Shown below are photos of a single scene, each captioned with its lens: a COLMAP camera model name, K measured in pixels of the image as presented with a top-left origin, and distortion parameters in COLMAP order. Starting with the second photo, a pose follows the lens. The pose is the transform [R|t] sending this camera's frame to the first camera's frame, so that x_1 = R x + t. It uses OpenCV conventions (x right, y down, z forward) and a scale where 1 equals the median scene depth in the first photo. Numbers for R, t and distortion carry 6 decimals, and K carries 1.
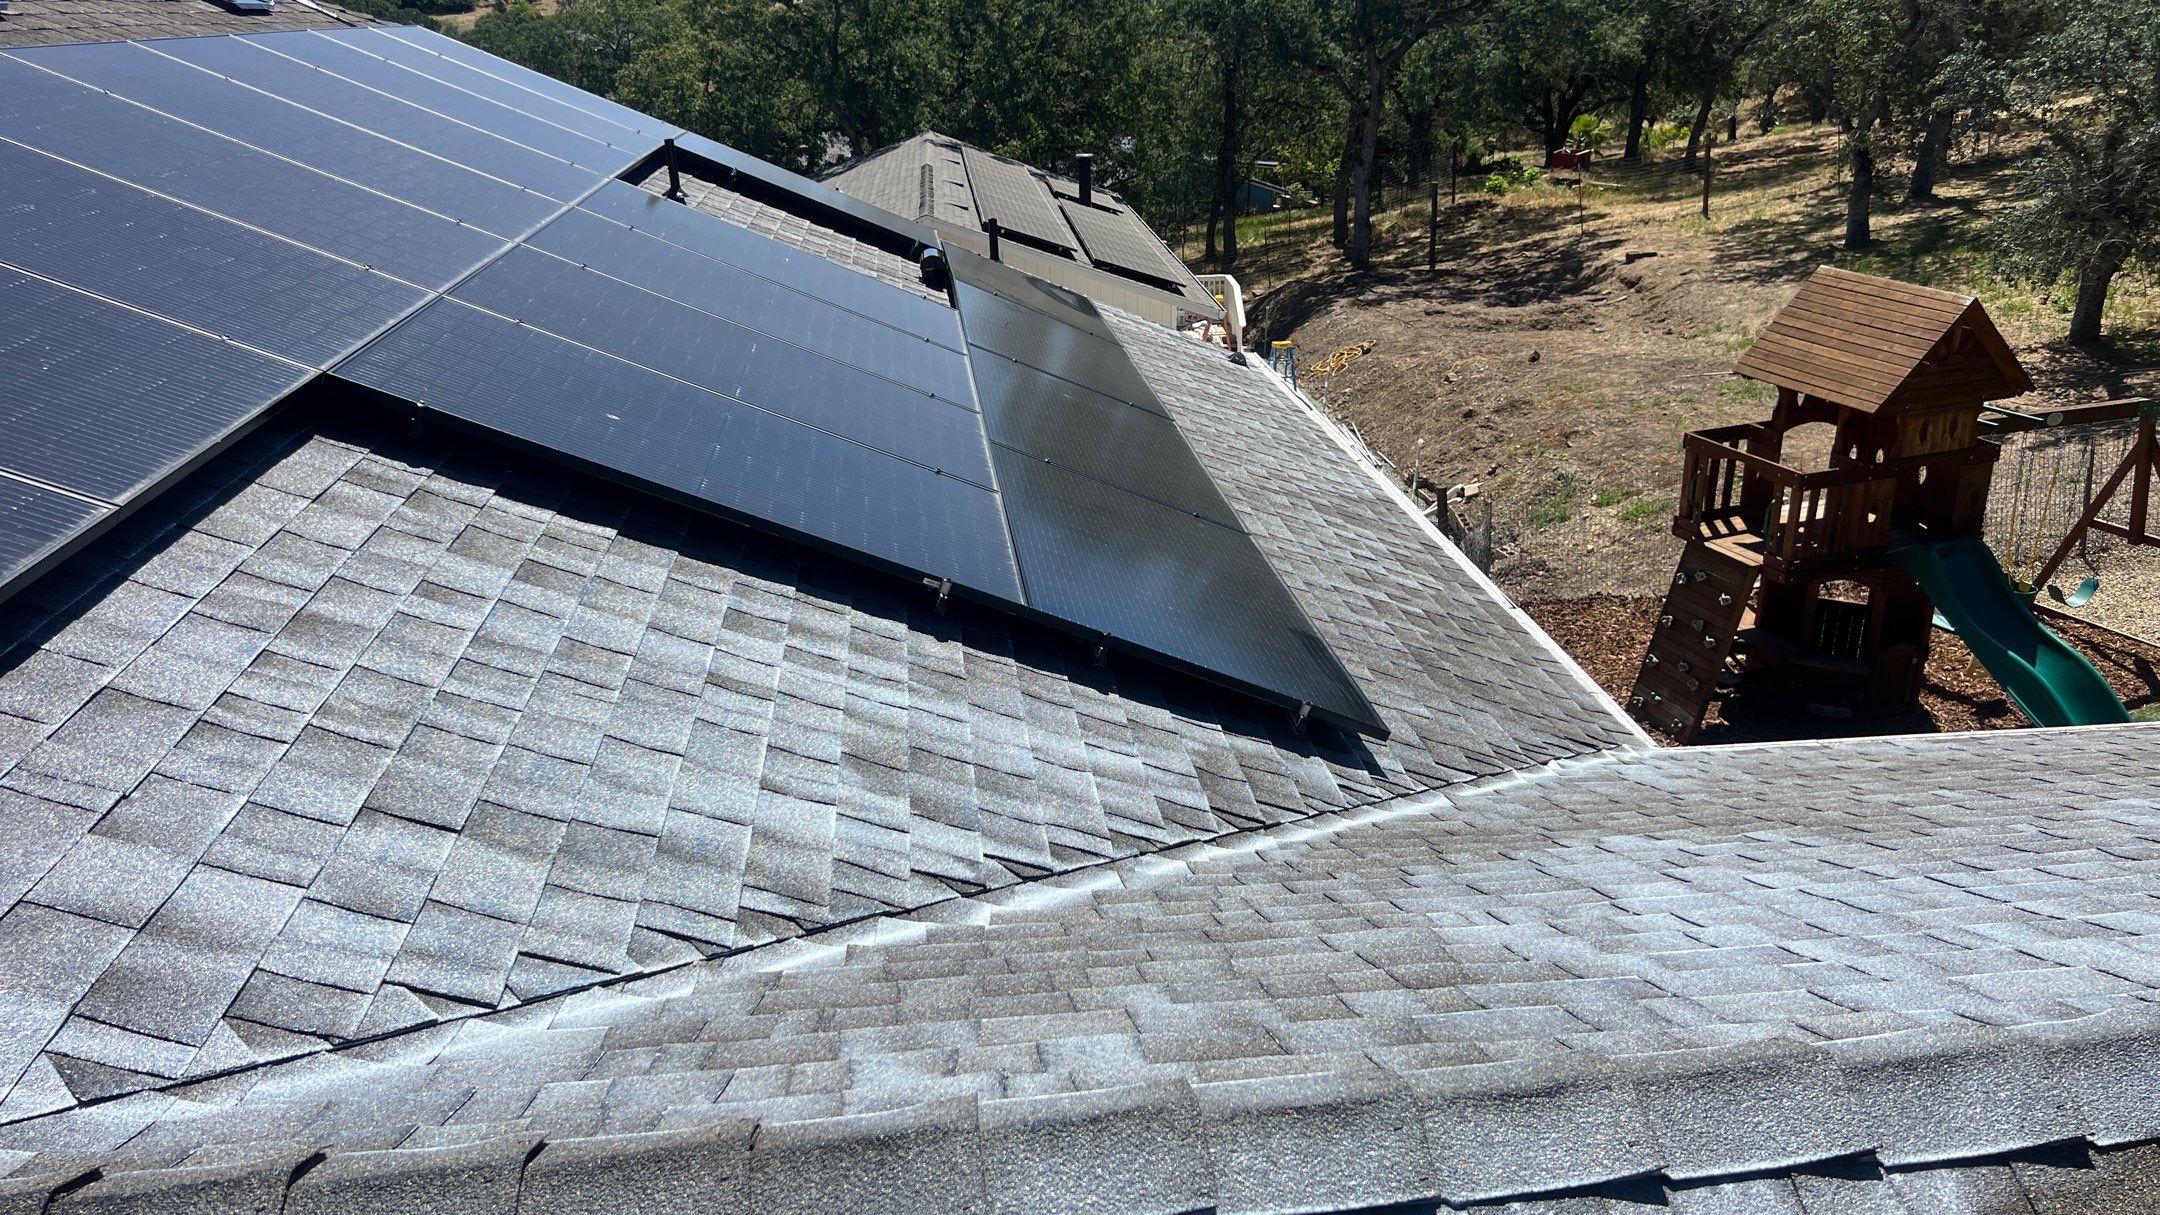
lens RADIAL K [[1618.8, 0, 1079.3], [0, 1618.8, 605.7], [0, 0, 1]] dist [0.051551, -0.062143]
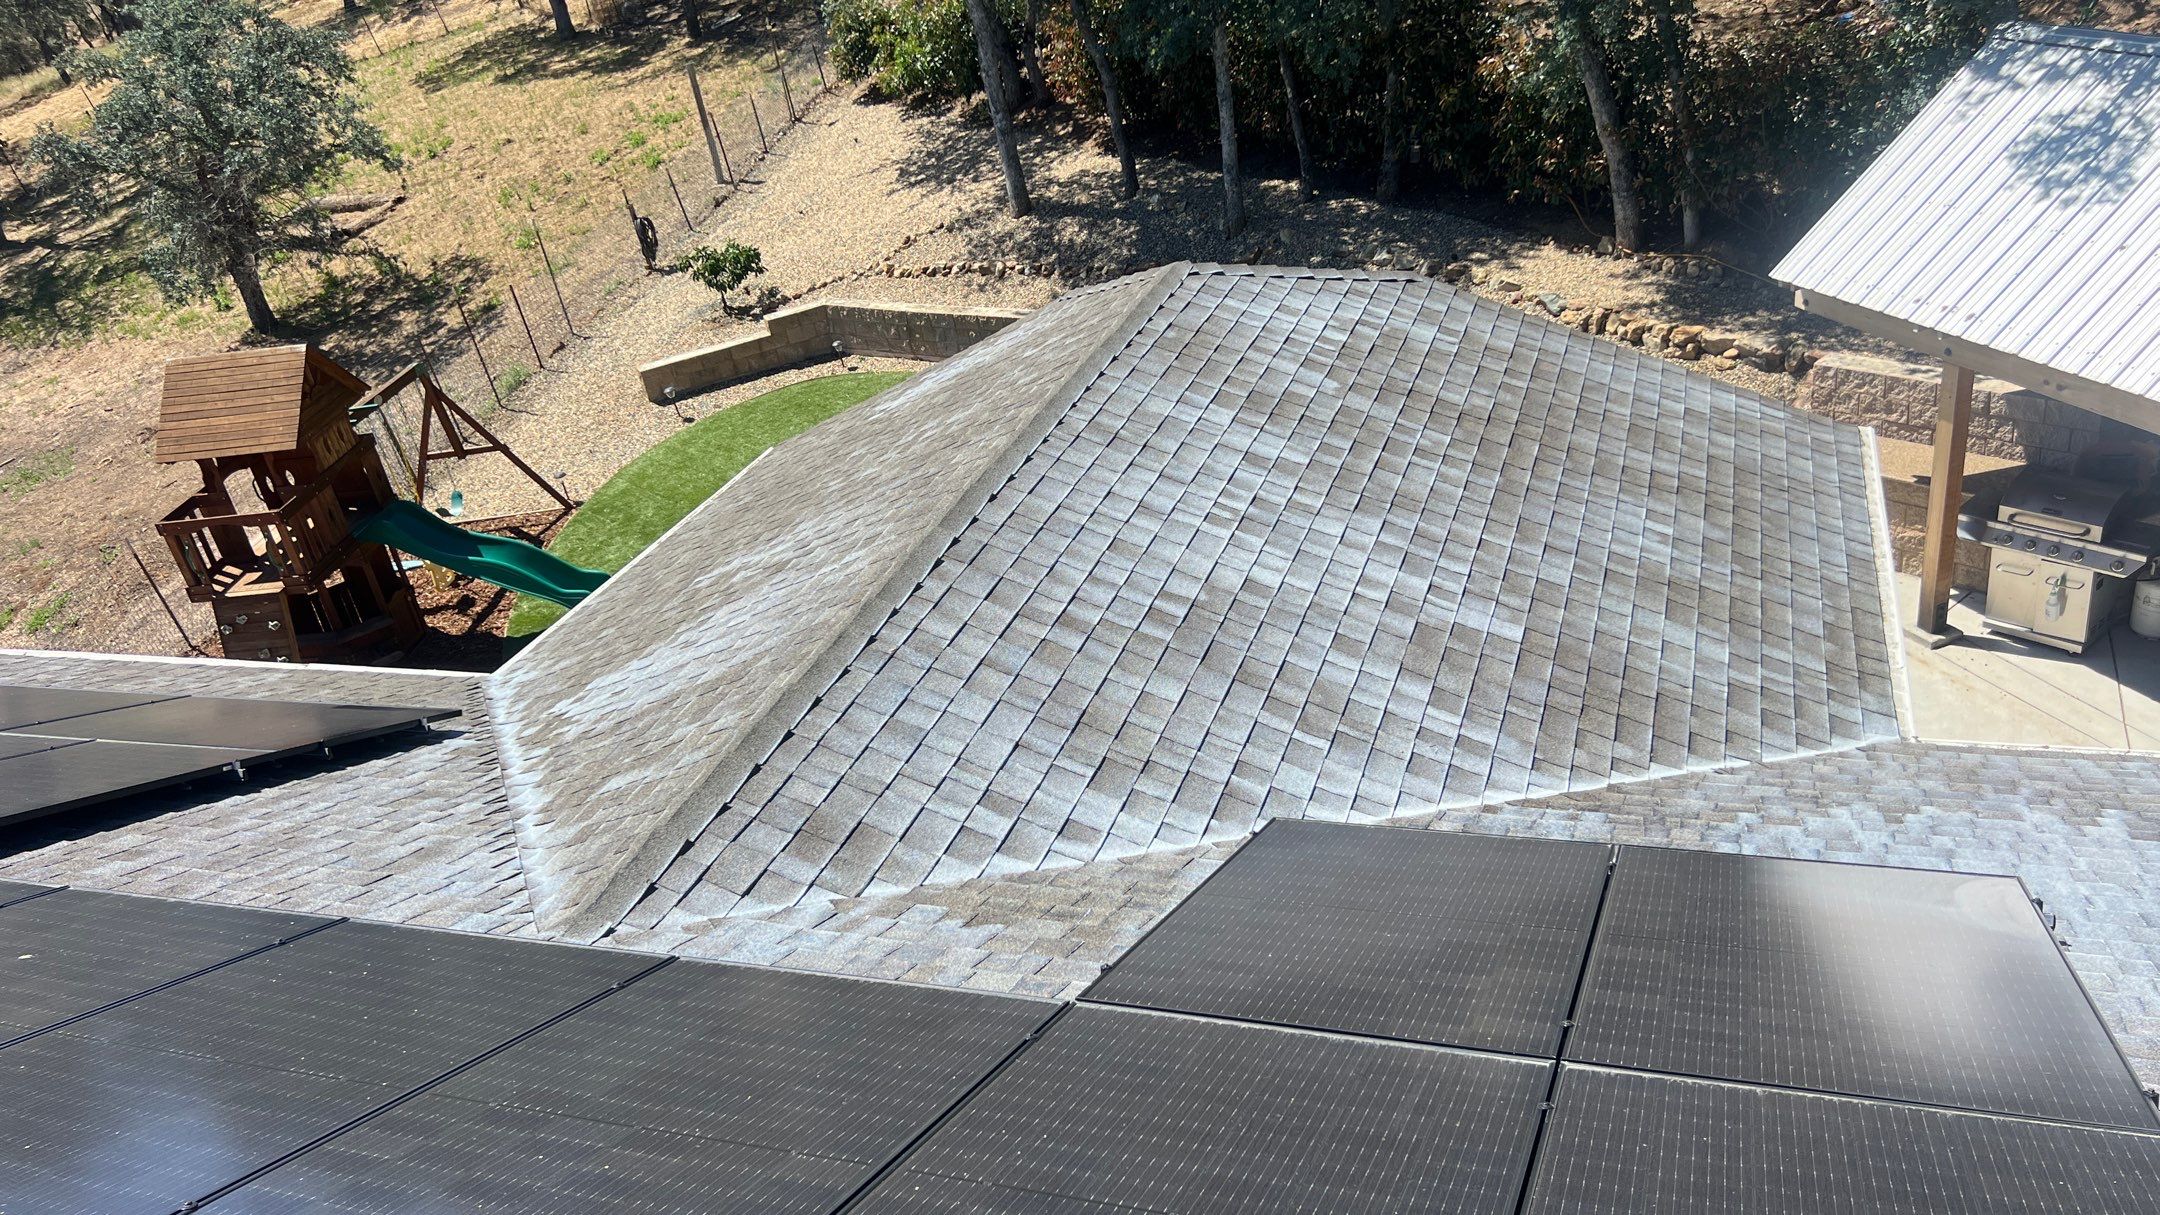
lens RADIAL K [[1618.8, 0, 1081.4], [0, 1618.8, 628.5], [0, 0, 1]] dist [0.051551, -0.062143]
pose [[0.426967, -0.475090, 0.769408, -0.288654], [0.453260, 0.848697, 0.272521, -0.059821], [-0.782467, 0.232385, 0.577705, -0.194907]]
